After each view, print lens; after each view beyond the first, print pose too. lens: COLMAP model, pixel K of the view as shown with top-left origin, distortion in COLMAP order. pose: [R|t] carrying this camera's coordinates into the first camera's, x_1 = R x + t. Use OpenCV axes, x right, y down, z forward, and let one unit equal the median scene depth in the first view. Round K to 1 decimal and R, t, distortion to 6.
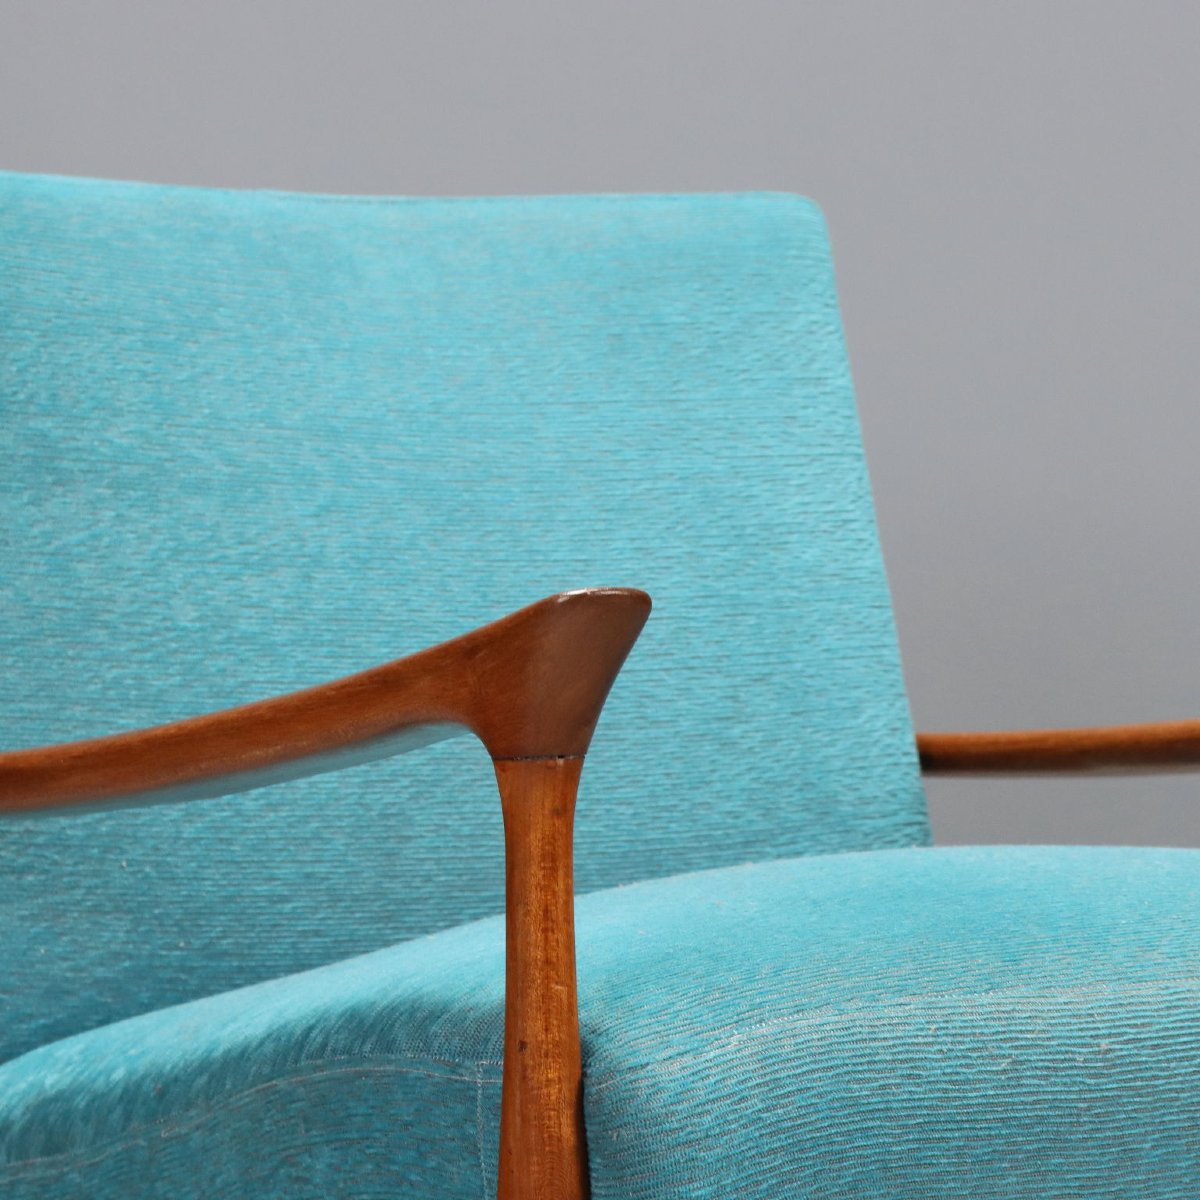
lens RADIAL K [[3982.1, 0, 600.0], [0, 3982.1, 600.0], [0, 0, 1]] dist [-0.009997, 0.279965]
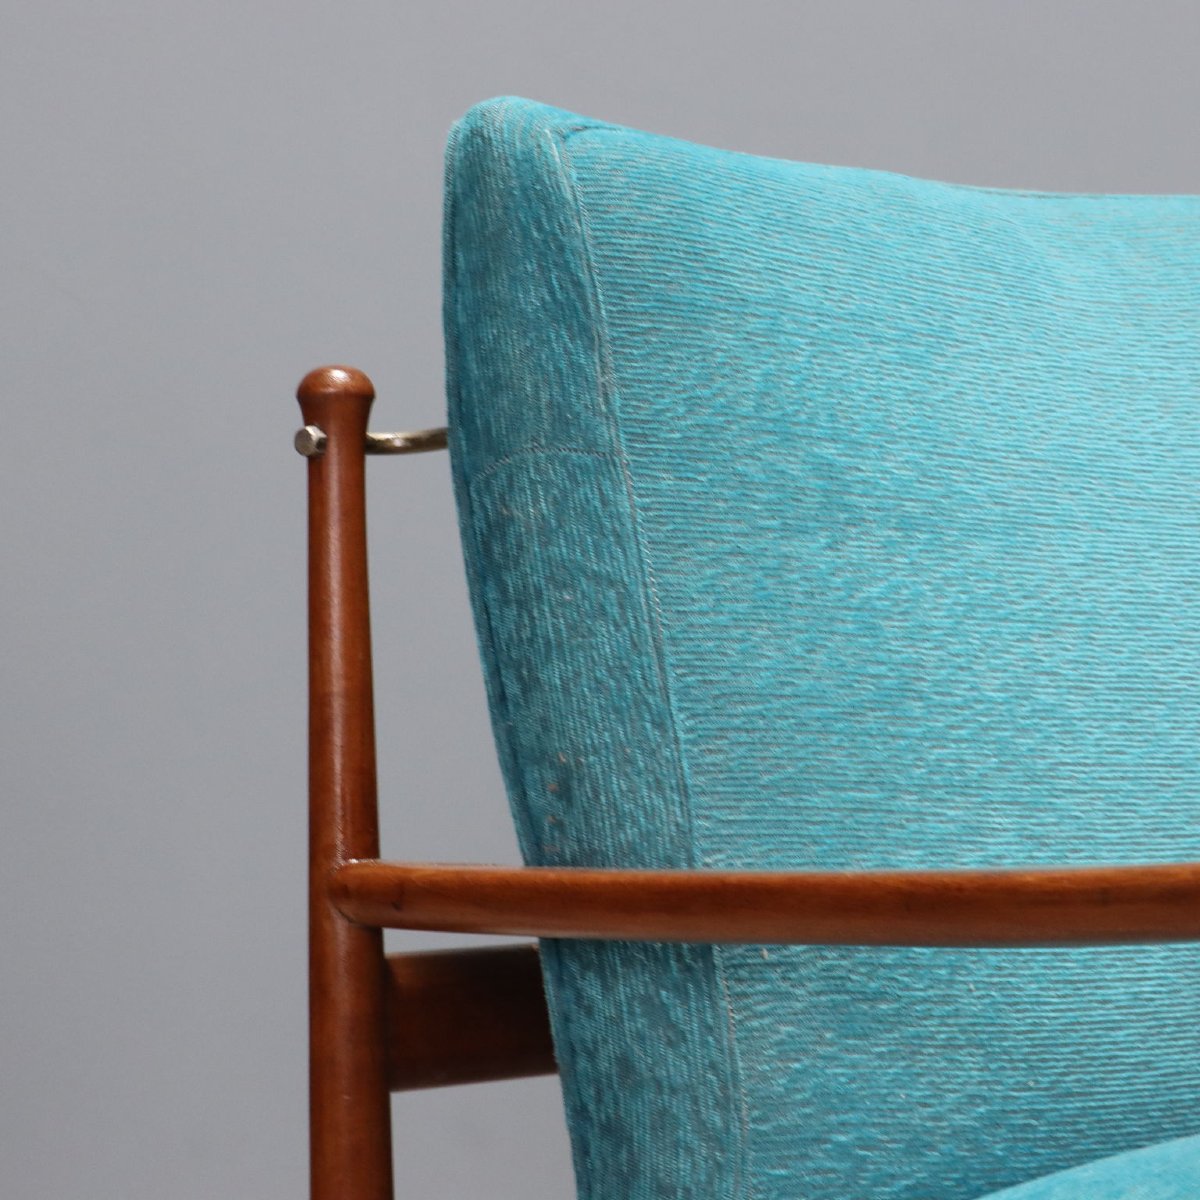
lens RADIAL K [[3982.1, 0, 600.0], [0, 3982.1, 600.0], [0, 0, 1]] dist [-0.009997, 0.279965]
pose [[0.979779, 0.008745, 0.199893, -0.353652], [-0.006715, 0.999919, -0.010836, -0.004126], [-0.199971, 0.009274, 0.979758, 0.205242]]
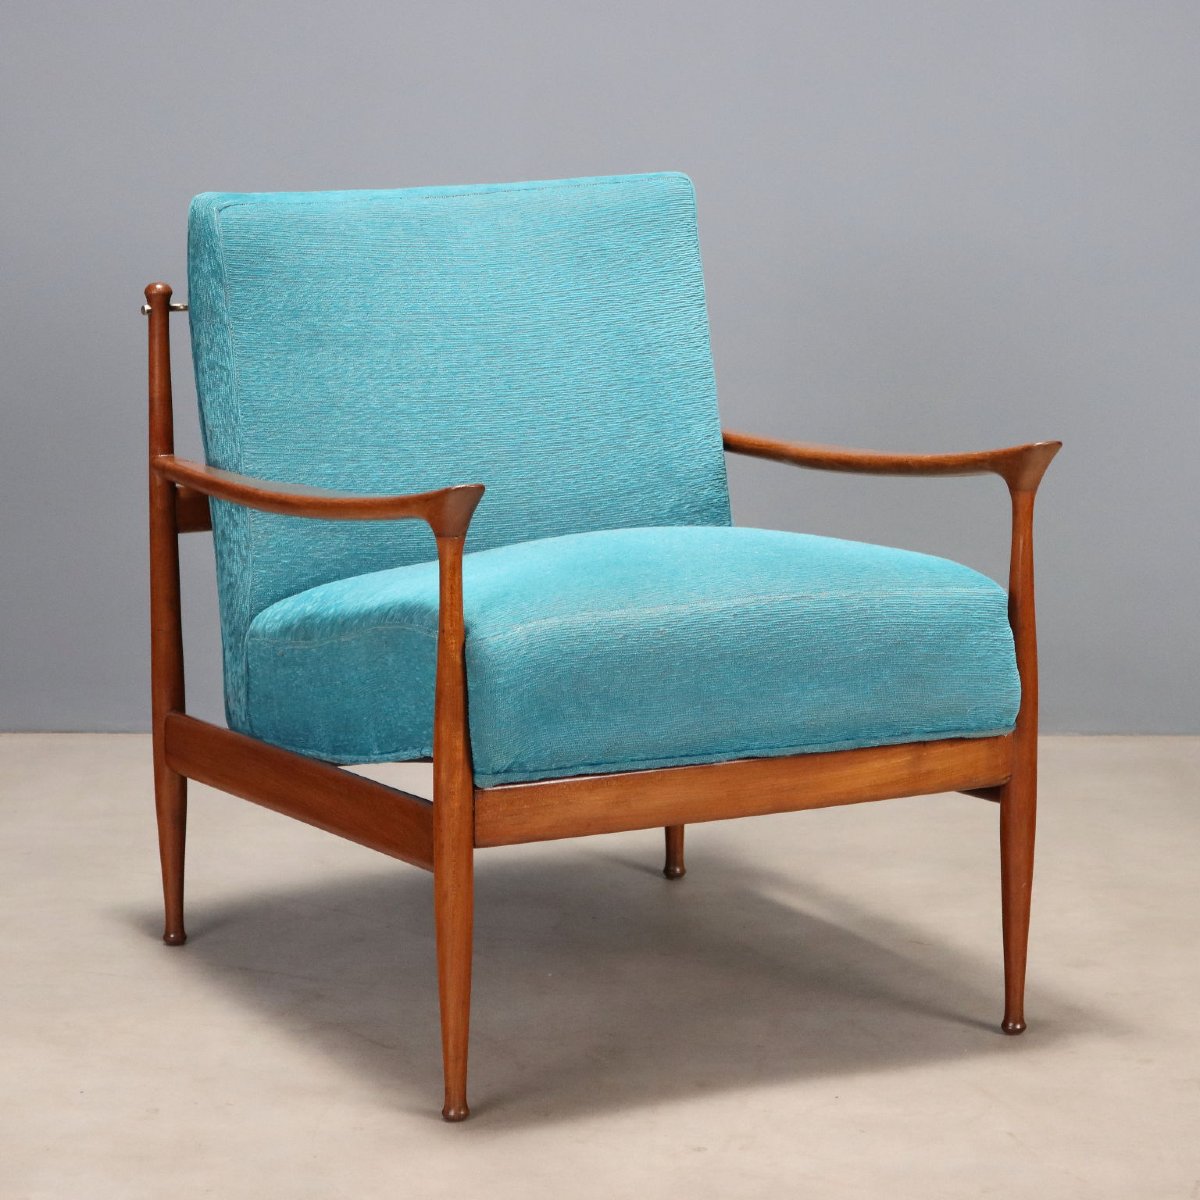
lens RADIAL K [[3982.1, 0, 600.0], [0, 3982.1, 600.0], [0, 0, 1]] dist [-0.009997, 0.279965]
pose [[0.993378, 0.031769, -0.110415, 0.293501], [-0.010928, 0.982781, 0.184449, -0.318966], [0.114373, -0.182021, 0.976620, -1.308061]]
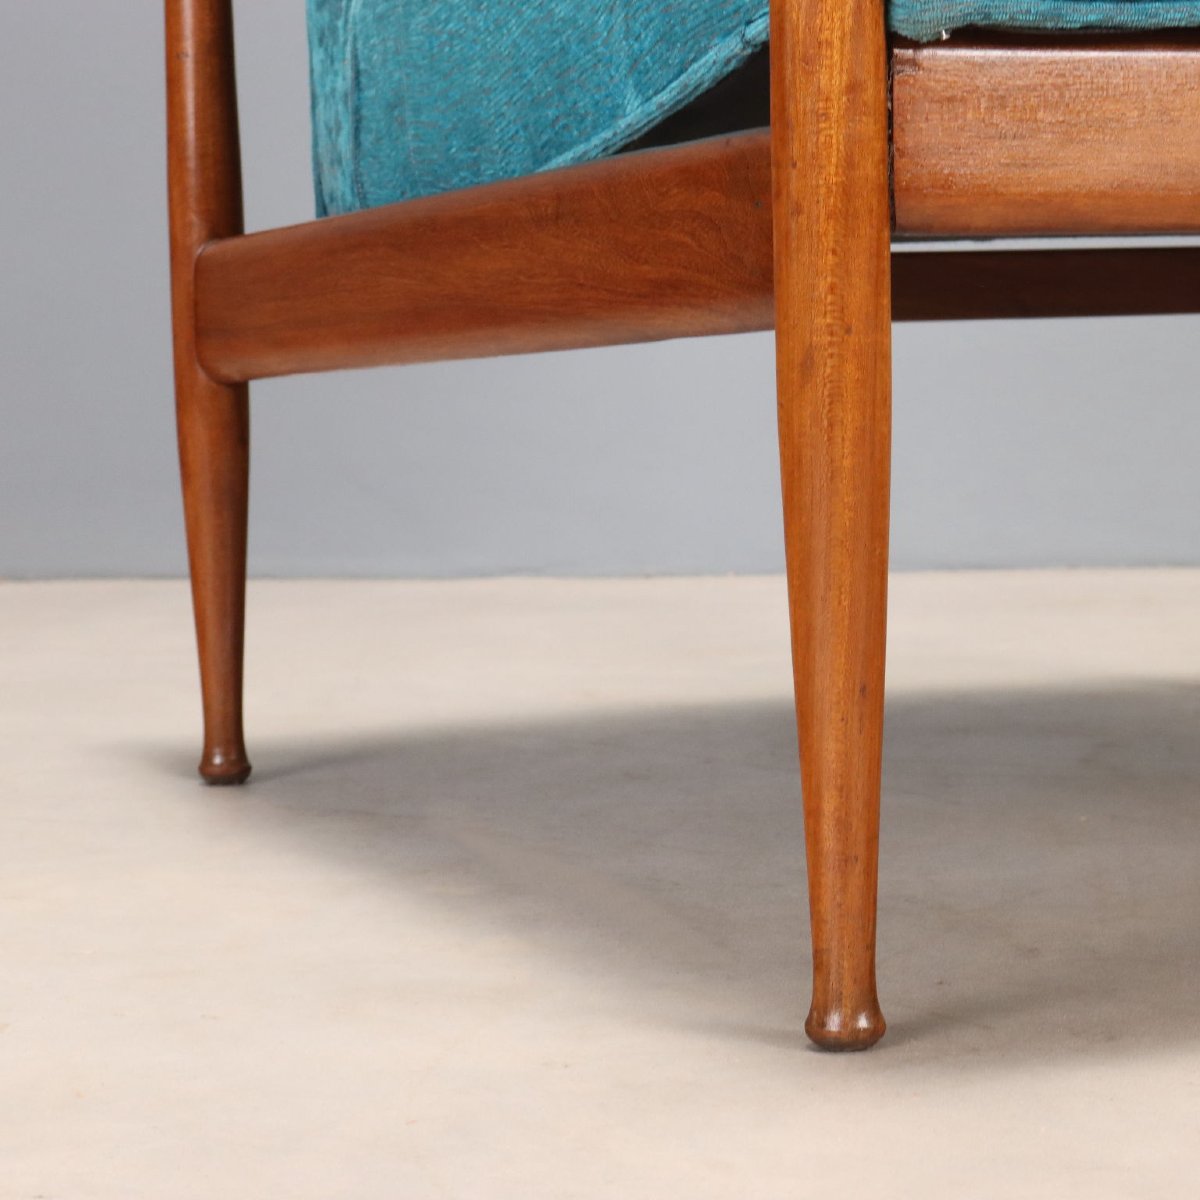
lens RADIAL K [[3982.1, 0, 600.0], [0, 3982.1, 600.0], [0, 0, 1]] dist [-0.009997, 0.279965]
pose [[0.975408, 0.011219, -0.220121, 0.108009], [0.010522, 0.995195, 0.097345, 0.190011], [0.220155, -0.097267, 0.970603, -0.008990]]
